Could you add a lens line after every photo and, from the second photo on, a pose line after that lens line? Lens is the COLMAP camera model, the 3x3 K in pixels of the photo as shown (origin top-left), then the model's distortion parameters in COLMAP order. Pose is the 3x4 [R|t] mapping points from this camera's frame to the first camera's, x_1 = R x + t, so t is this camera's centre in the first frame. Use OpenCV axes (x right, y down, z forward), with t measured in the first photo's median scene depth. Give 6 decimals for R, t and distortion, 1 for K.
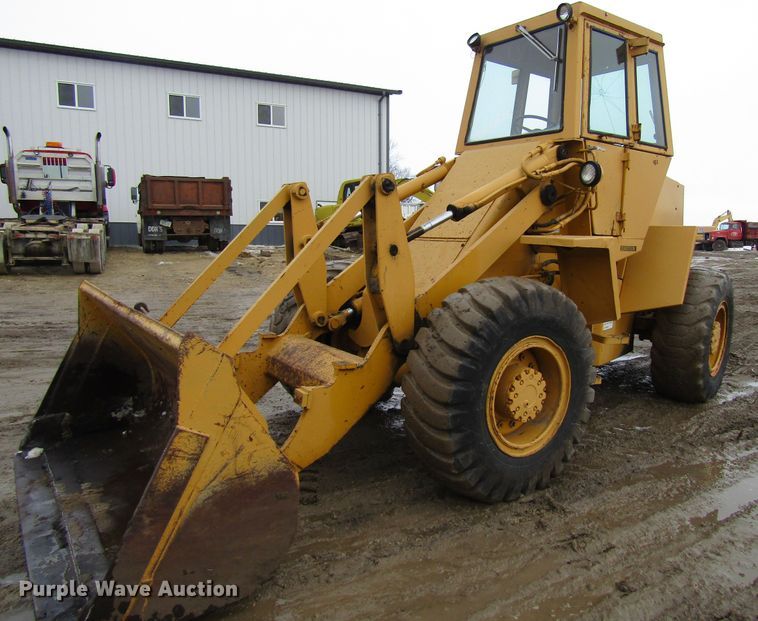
lens RADIAL K [[582.4, 0, 411.2], [0, 582.4, 308.6], [0, 0, 1]] dist [-0.006348, -0.000744]
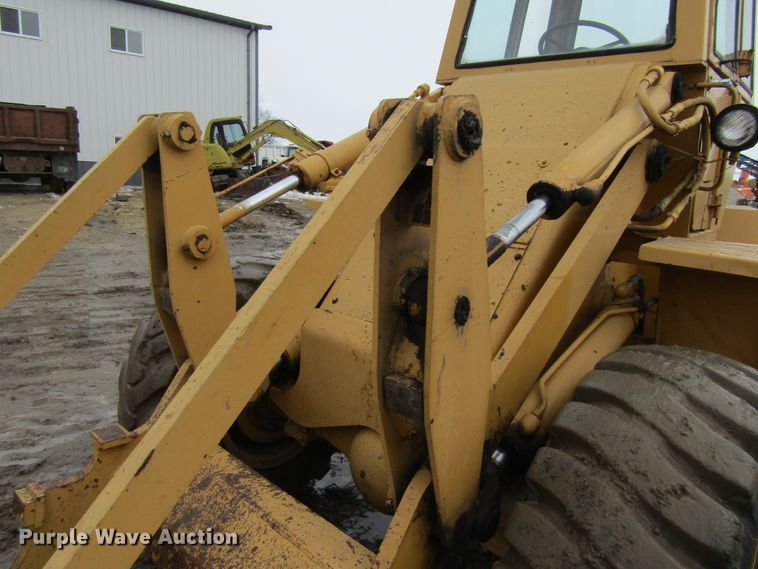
lens RADIAL K [[534.4, 0, 374.0], [0, 534.4, 283.2], [0, 0, 1]] dist [-0.007865, 0.000224]
pose [[0.981902, -0.001508, 0.189385, -0.028423], [-0.011945, 0.997484, 0.069874, -0.026833], [-0.189013, -0.070872, 0.979414, 0.129621]]
